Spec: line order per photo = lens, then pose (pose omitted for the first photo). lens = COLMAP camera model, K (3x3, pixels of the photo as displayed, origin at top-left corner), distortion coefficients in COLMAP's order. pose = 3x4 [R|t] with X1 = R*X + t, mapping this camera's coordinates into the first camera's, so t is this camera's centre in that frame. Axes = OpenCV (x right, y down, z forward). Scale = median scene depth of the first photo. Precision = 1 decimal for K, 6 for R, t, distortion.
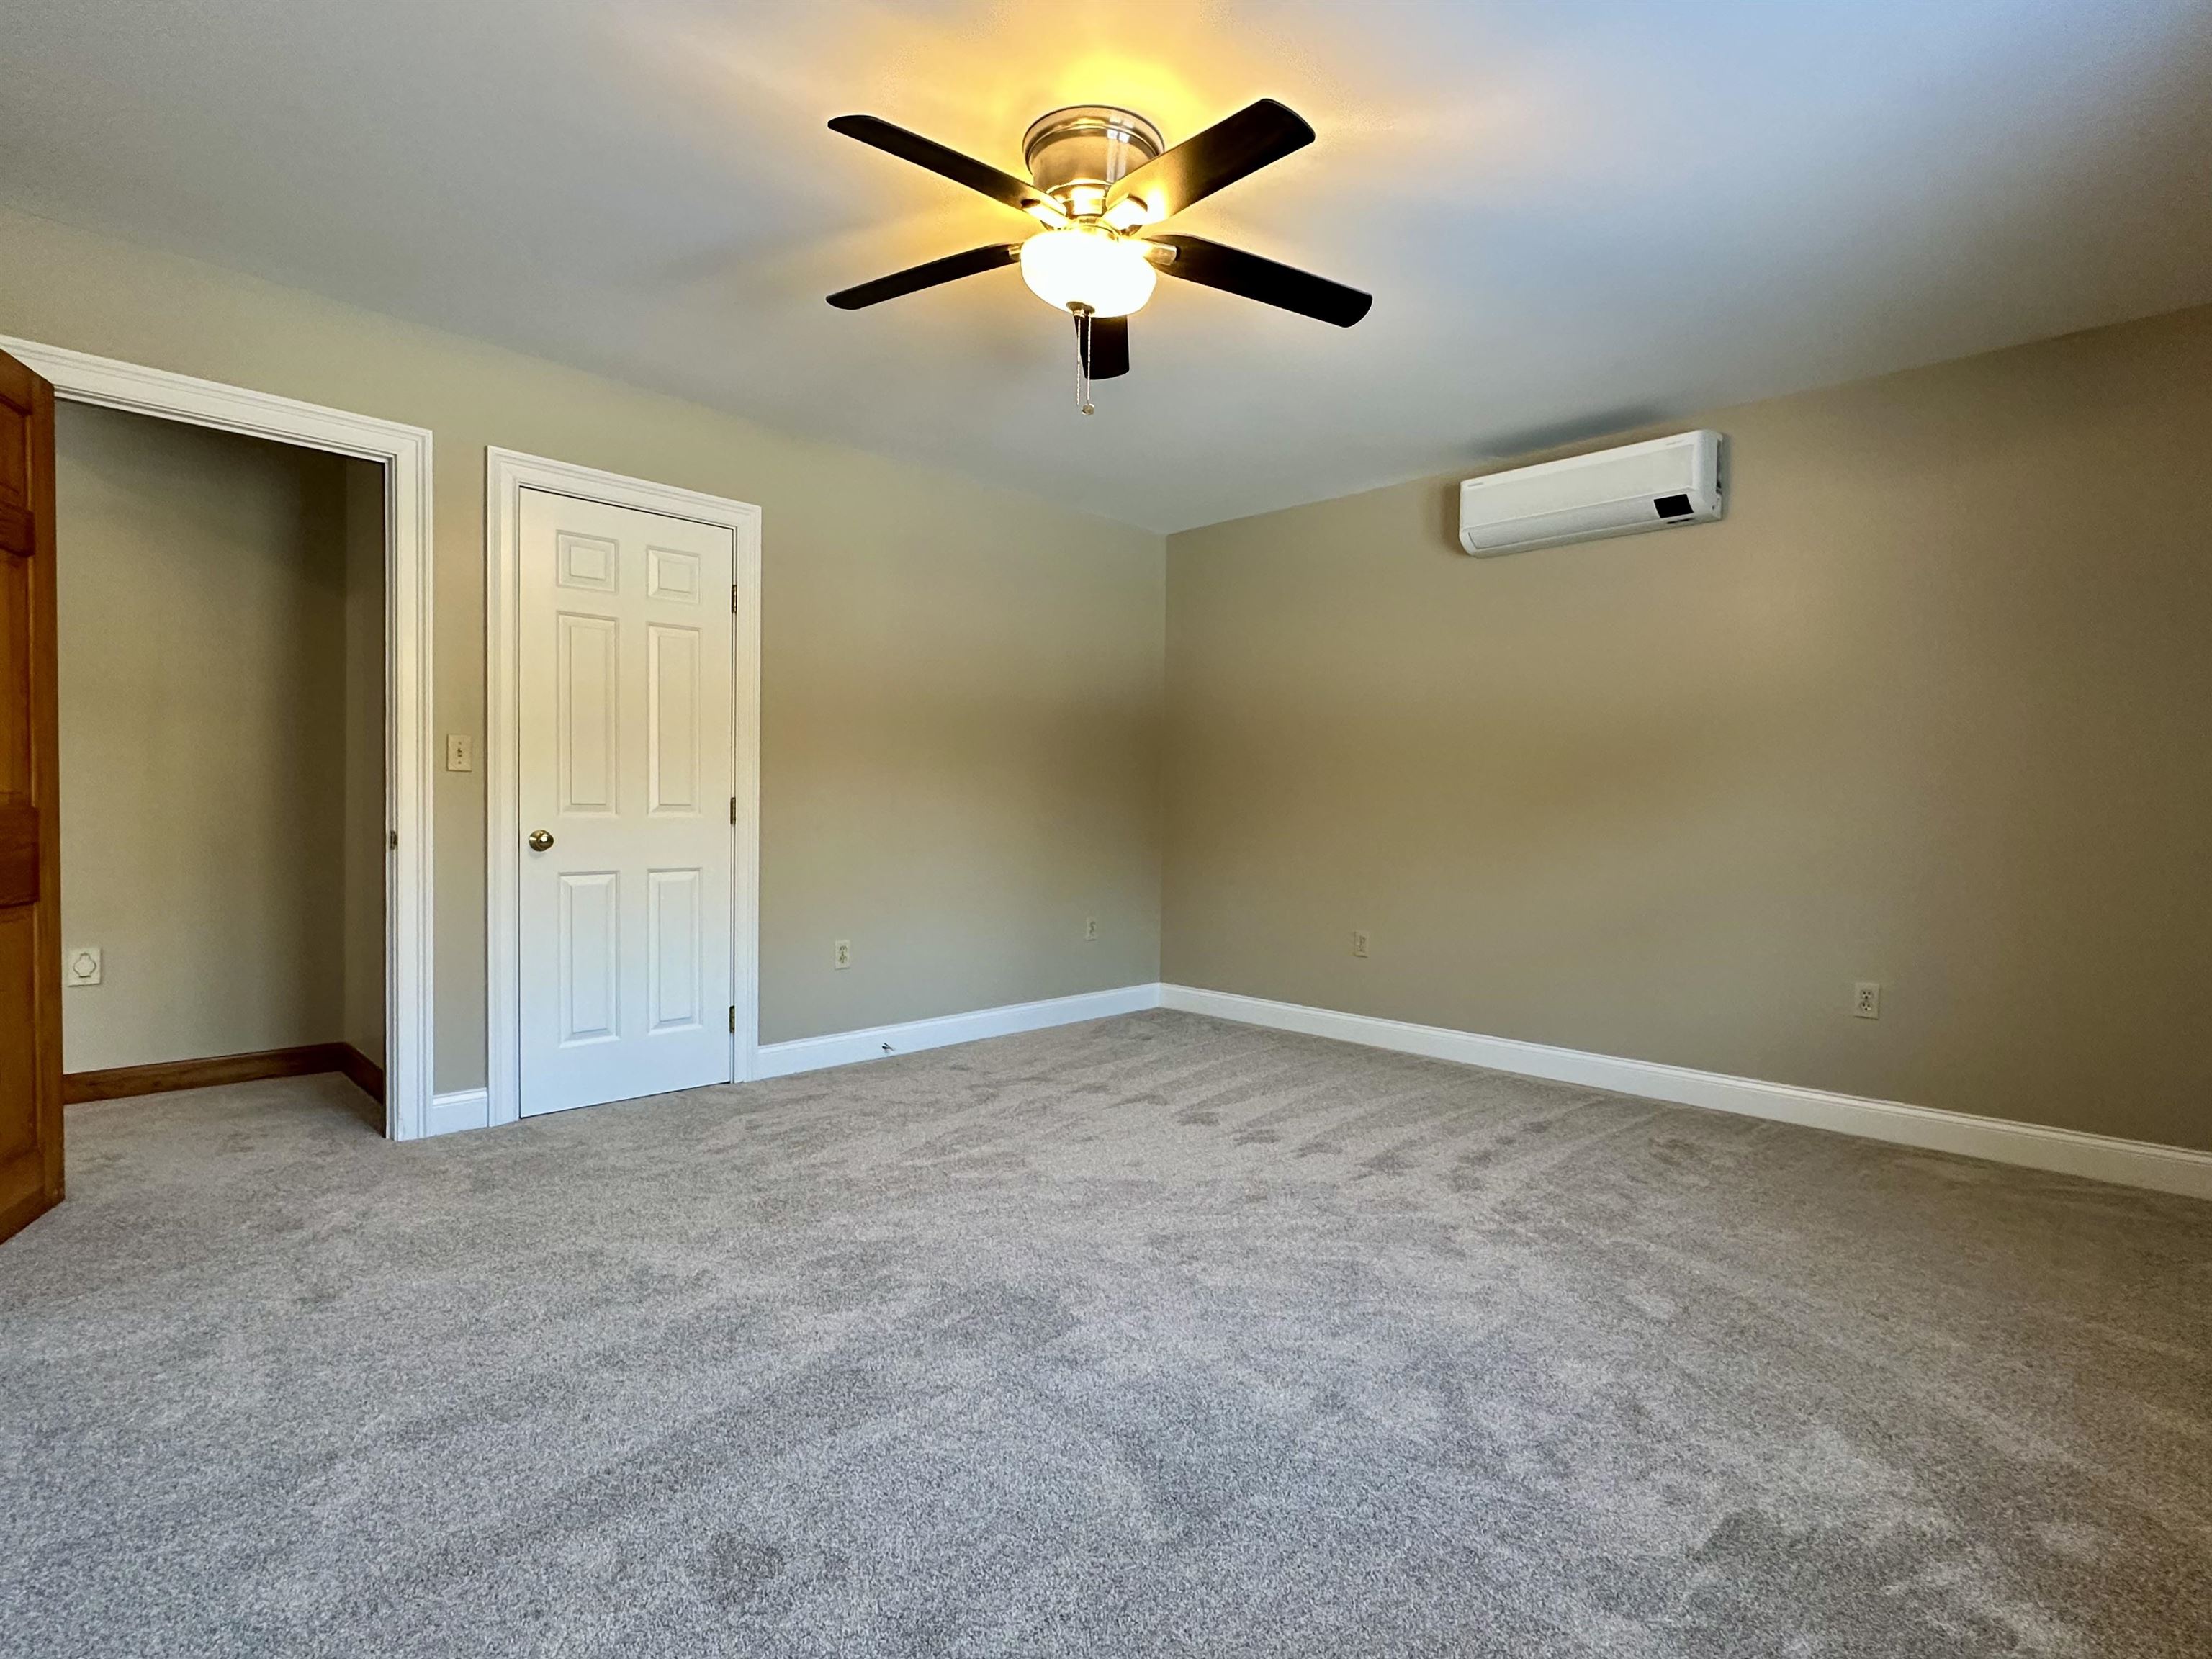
lens RADIAL K [[1082.4, 0, 1106.0], [0, 1082.4, 829.5], [0, 0, 1]] dist [0.001157, 0.000096]
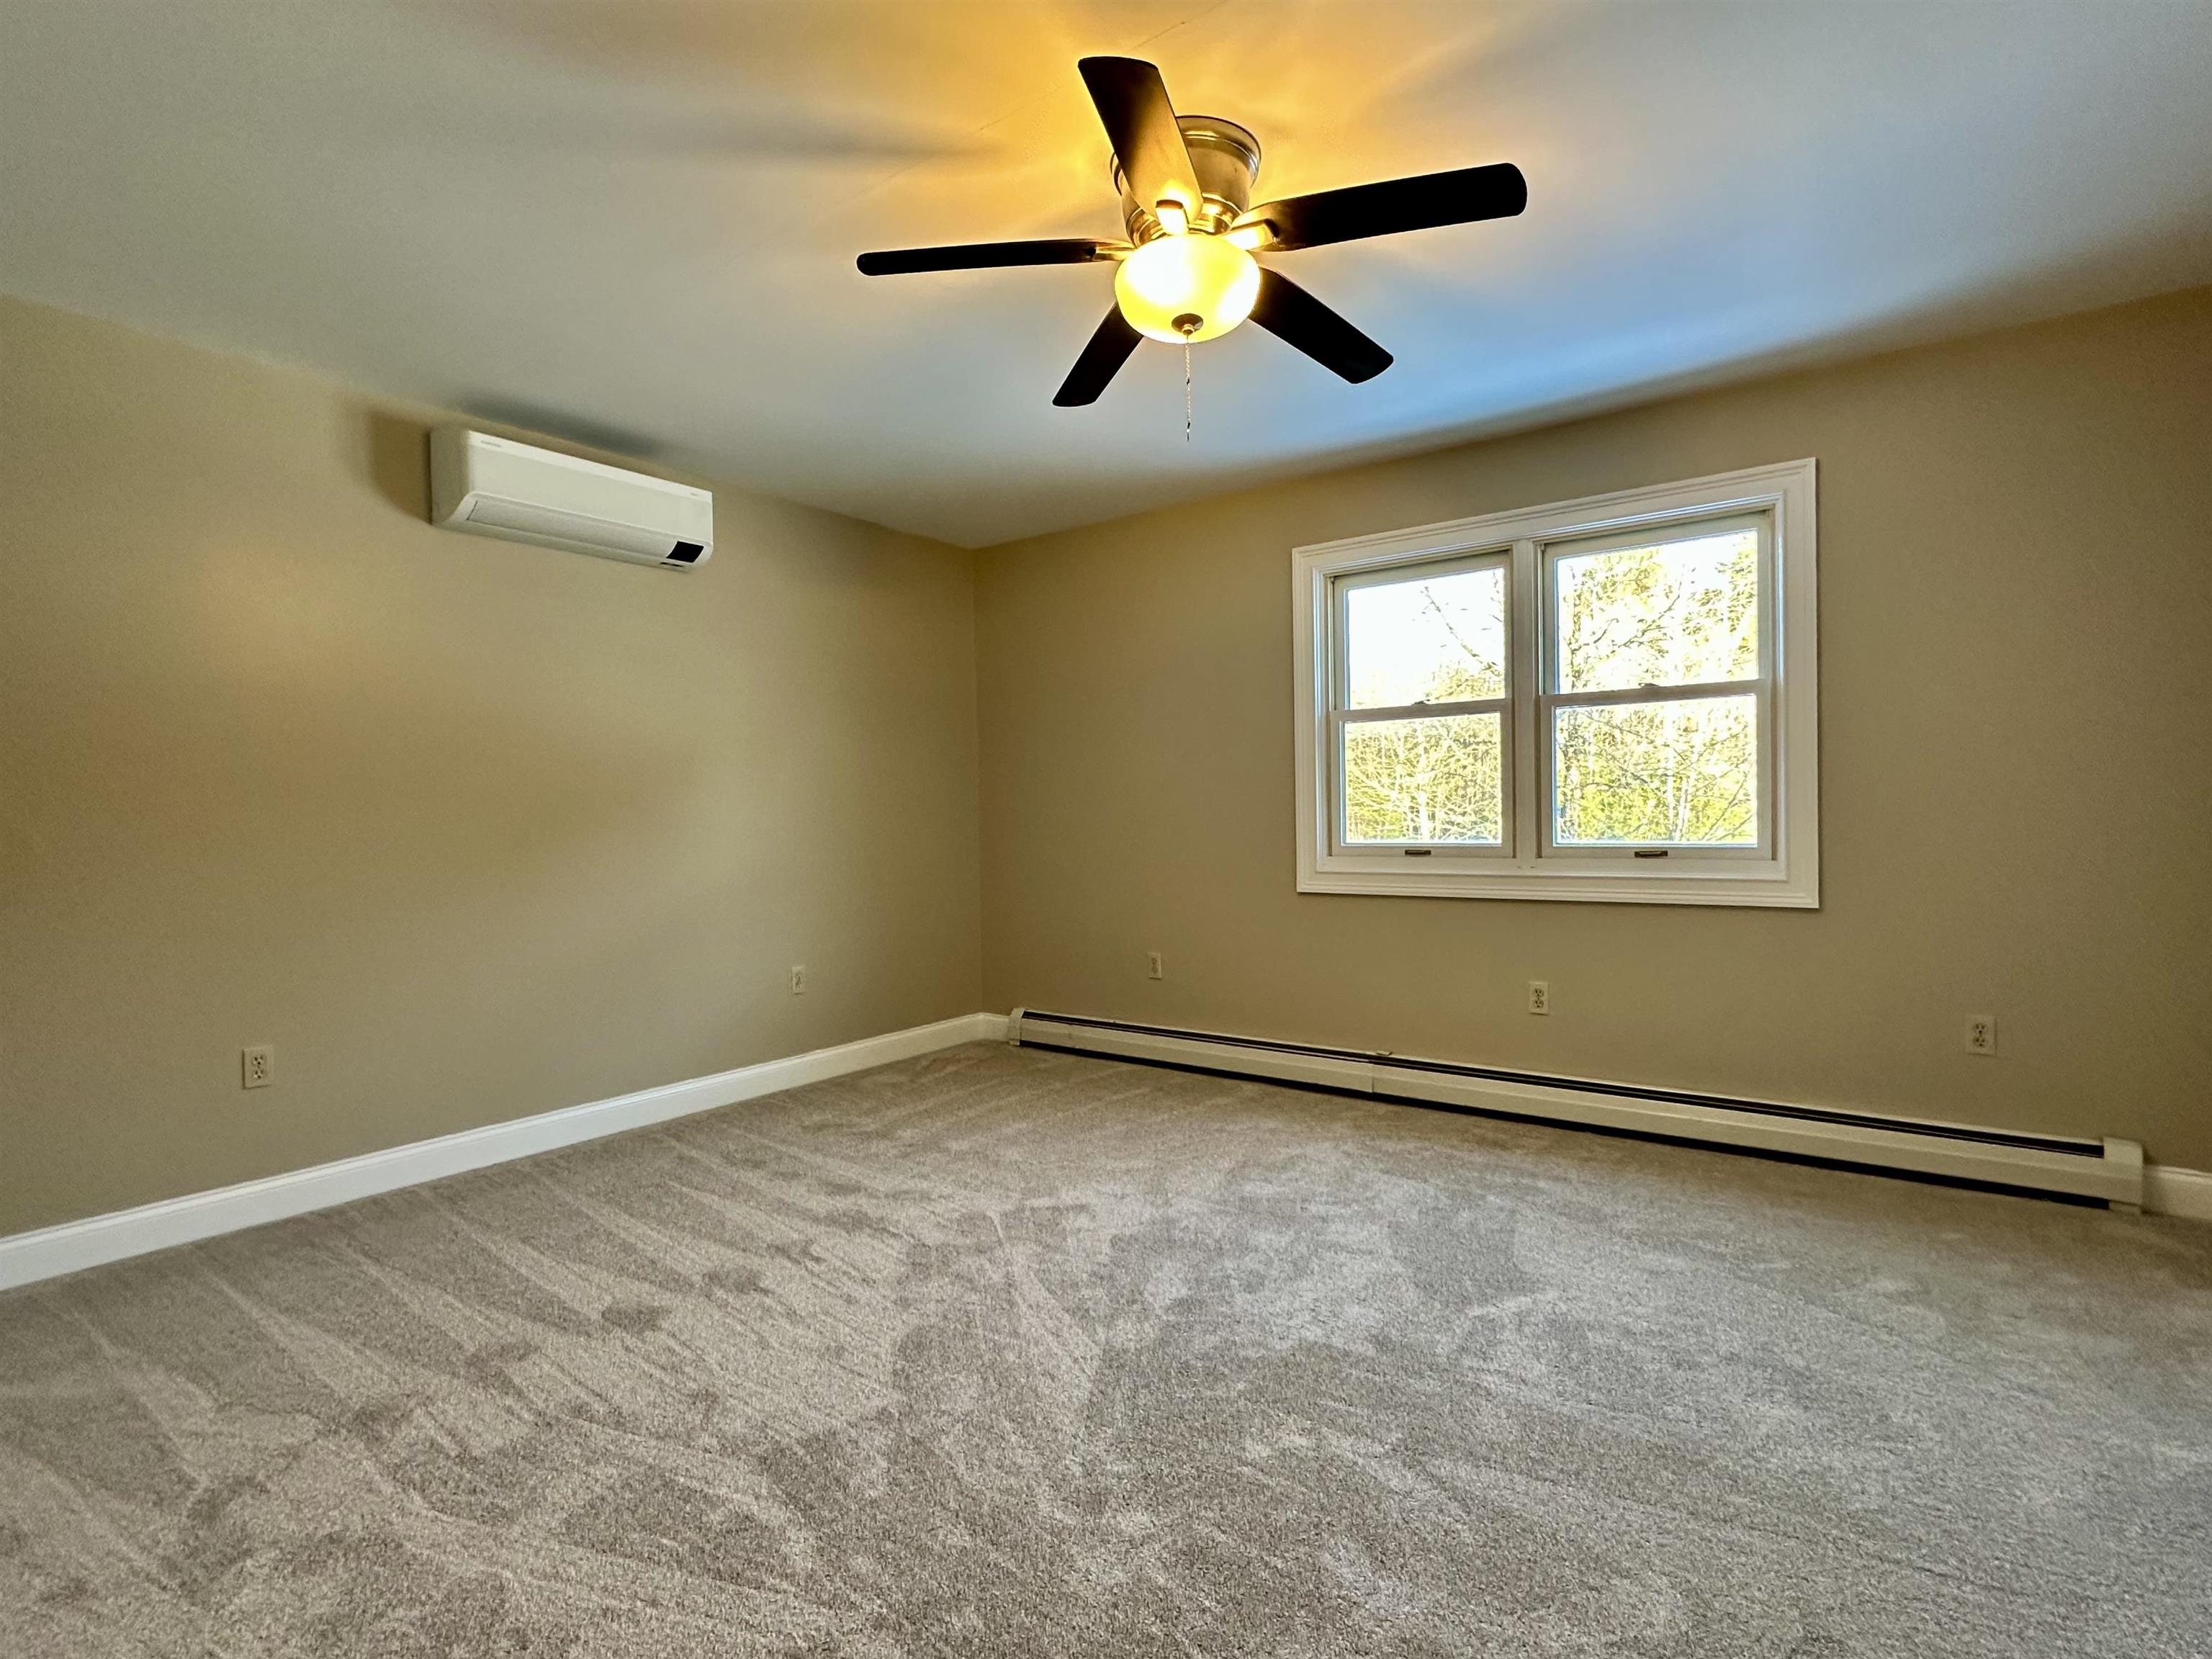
lens RADIAL K [[1082.4, 0, 1106.0], [0, 1082.4, 829.5], [0, 0, 1]] dist [0.001157, 0.000096]
pose [[-0.133936, -0.027657, 0.990604, -0.655024], [0.034367, 0.998880, 0.032534, -0.053663], [-0.990394, 0.038402, -0.132835, 0.835287]]
